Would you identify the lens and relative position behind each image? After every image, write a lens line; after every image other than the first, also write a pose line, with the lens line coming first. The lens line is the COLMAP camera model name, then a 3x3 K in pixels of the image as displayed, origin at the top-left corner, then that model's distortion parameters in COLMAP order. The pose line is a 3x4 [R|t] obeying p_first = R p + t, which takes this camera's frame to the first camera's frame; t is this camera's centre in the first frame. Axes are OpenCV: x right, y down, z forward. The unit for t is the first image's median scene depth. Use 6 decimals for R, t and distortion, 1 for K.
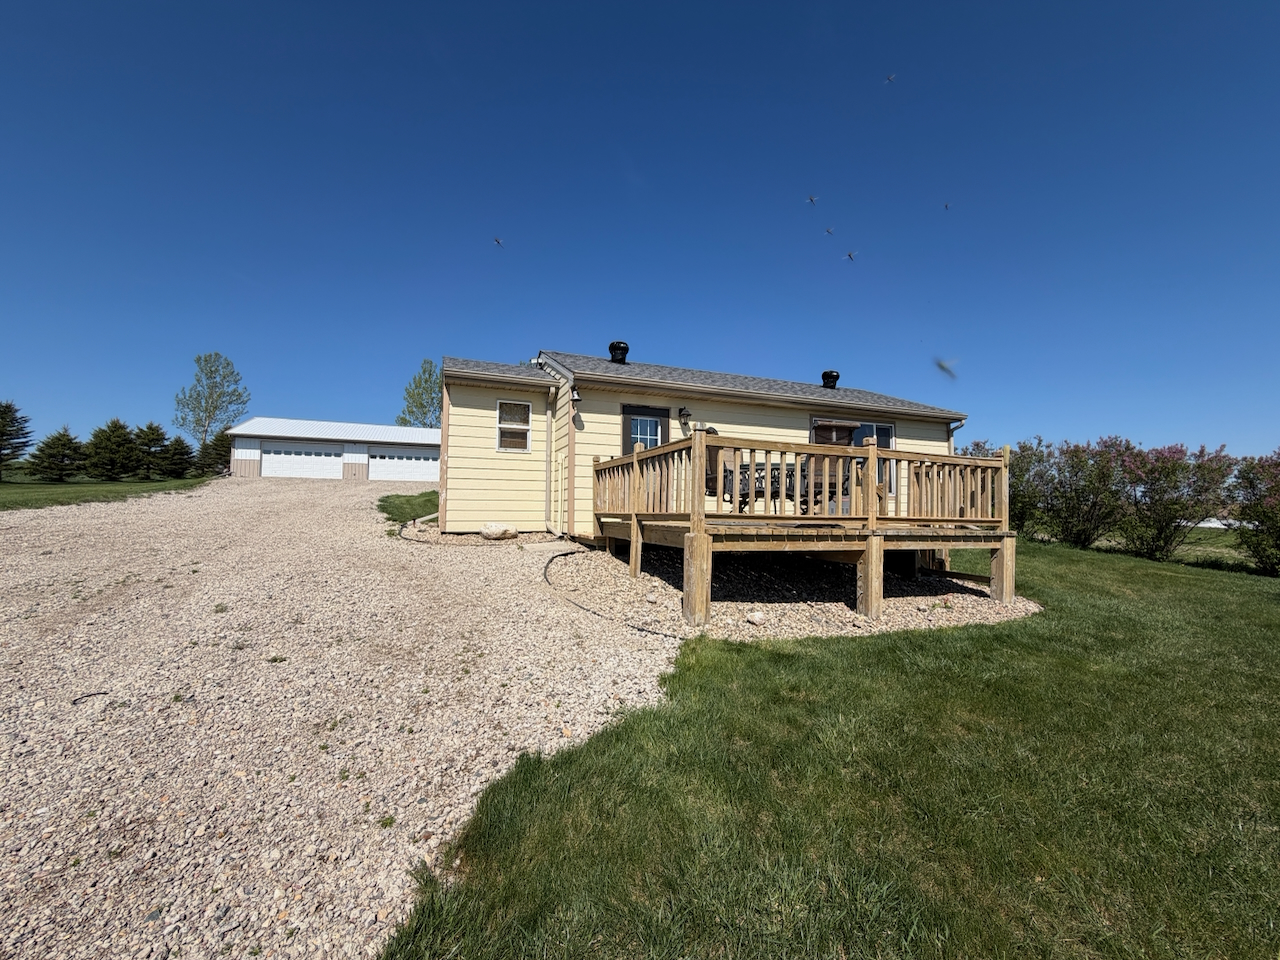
lens RADIAL K [[504.3, 0, 636.7], [0, 504.3, 489.2], [0, 0, 1]] dist [-0.000525, 0.000272]
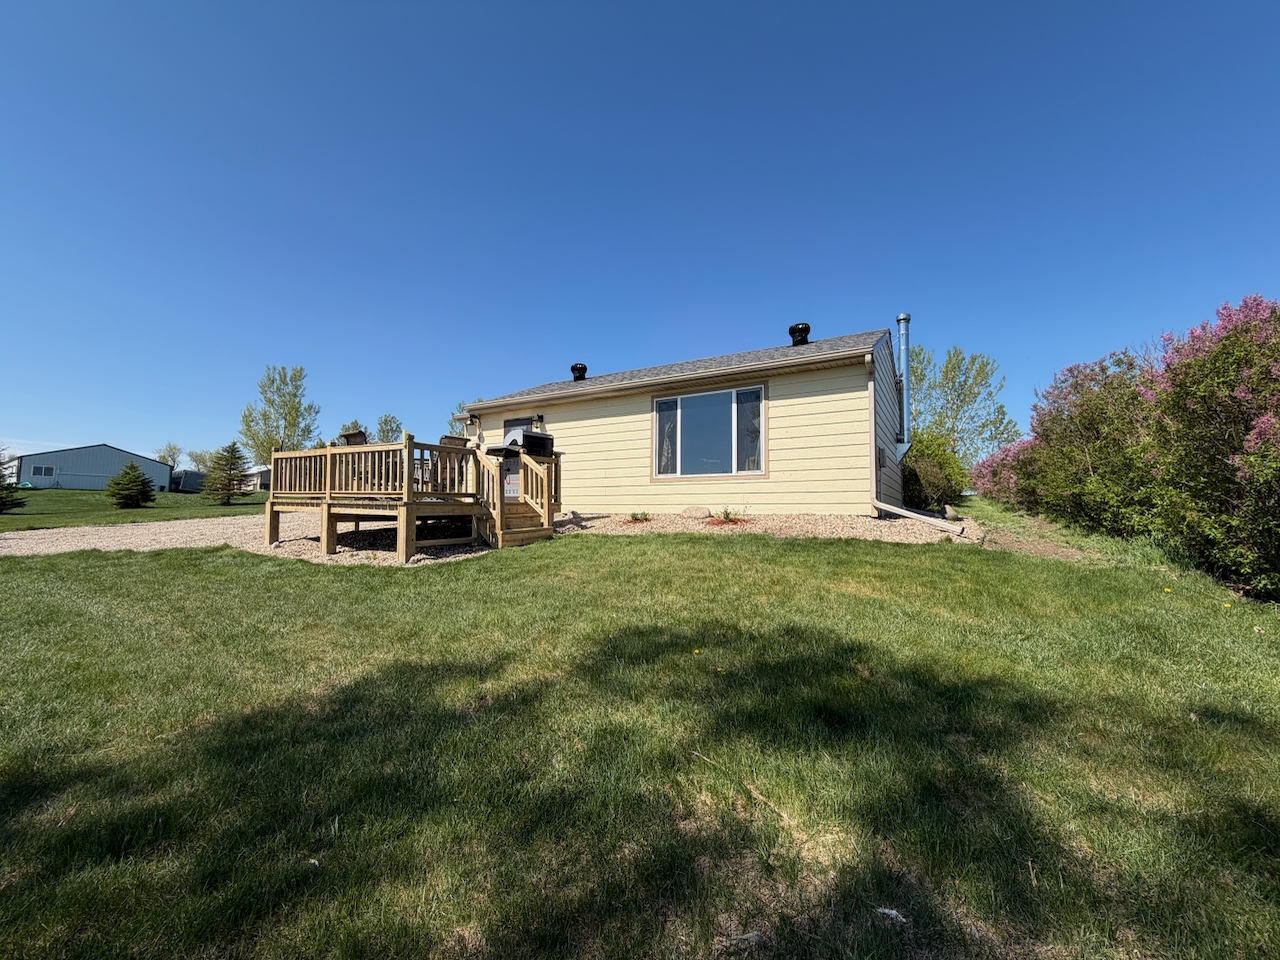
lens RADIAL K [[504.3, 0, 642.9], [0, 504.3, 484.1], [0, 0, 1]] dist [-0.000525, 0.000272]
pose [[0.603394, -0.042531, -0.796309, 0.864671], [0.029509, 0.999084, -0.031001, 0.040907], [0.796897, -0.004793, 0.604096, 0.306997]]
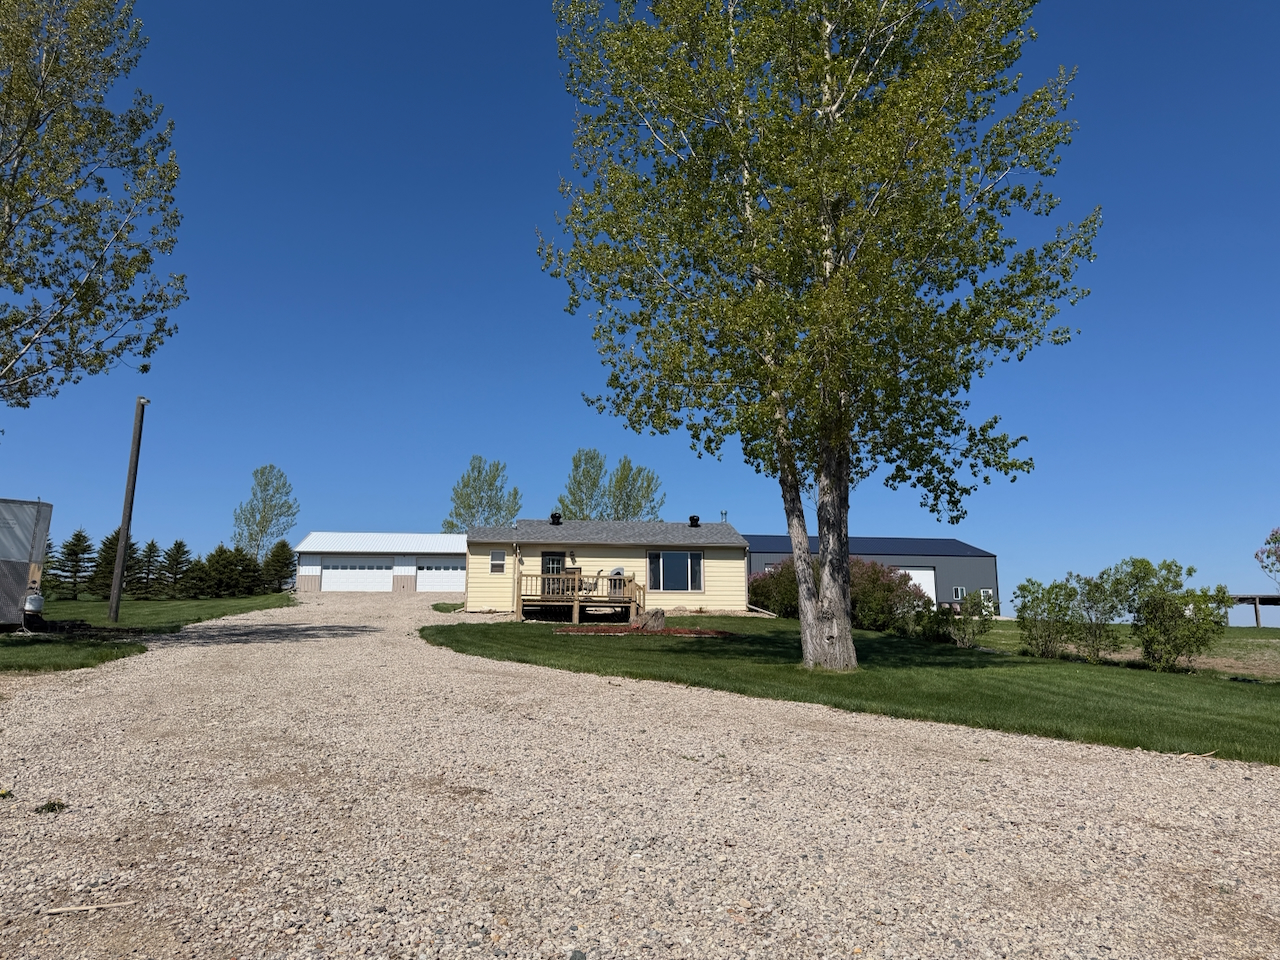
lens RADIAL K [[897.9, 0, 647.4], [0, 897.9, 478.7], [0, 0, 1]] dist [0.046861, -0.000164]
pose [[0.976118, -0.047380, -0.212012, 0.852807], [0.017418, 0.989854, -0.141015, 0.052620], [0.216542, 0.133954, 0.967040, -1.846989]]
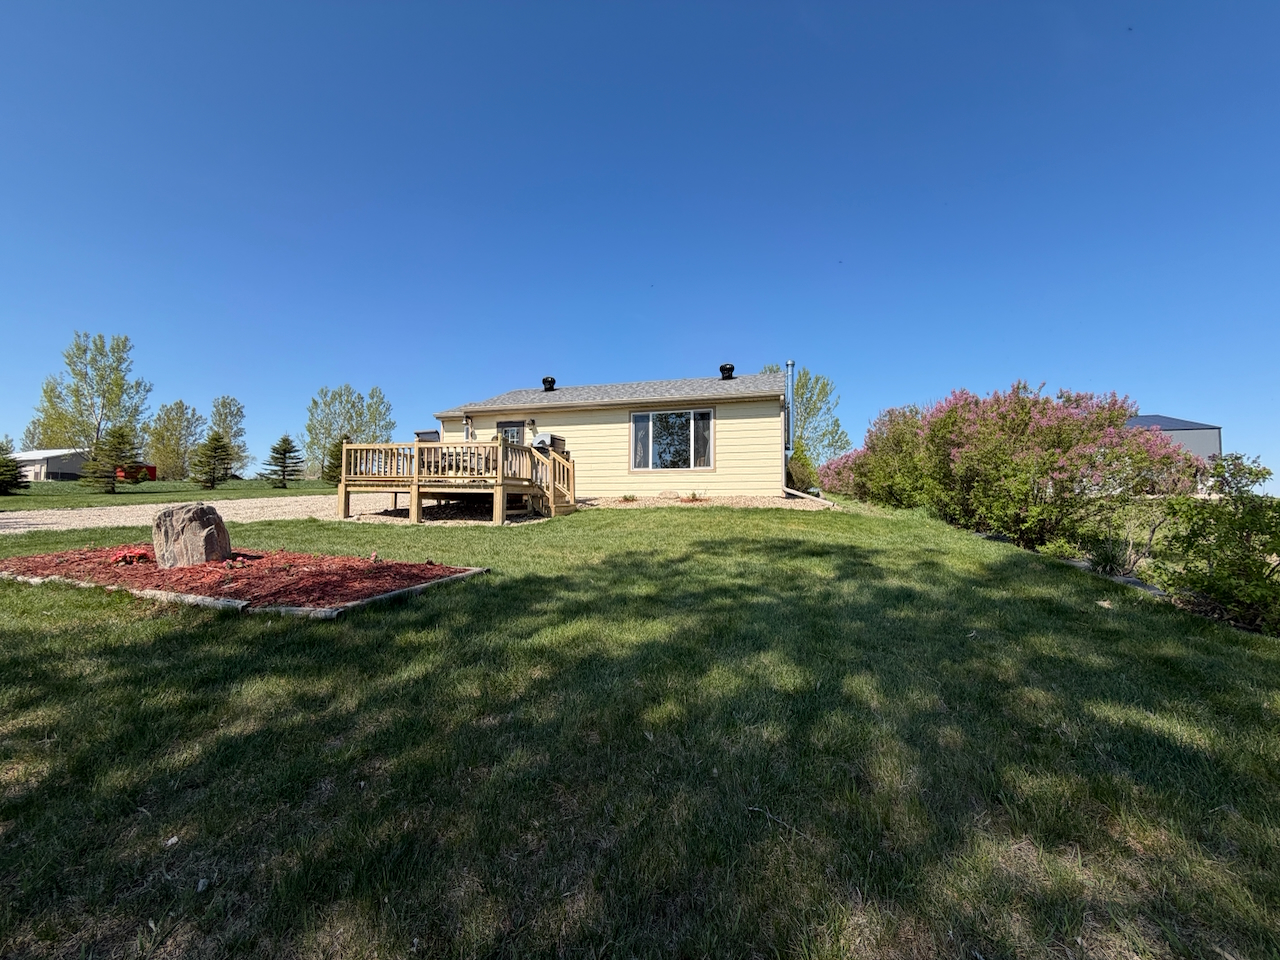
lens RADIAL K [[504.3, 0, 640.9], [0, 504.3, 484.7], [0, 0, 1]] dist [-0.000525, 0.000272]
pose [[0.786491, -0.028527, -0.616943, 0.929304], [0.022875, 0.999593, -0.017058, 0.055588], [0.617178, -0.000696, 0.786823, -0.028128]]
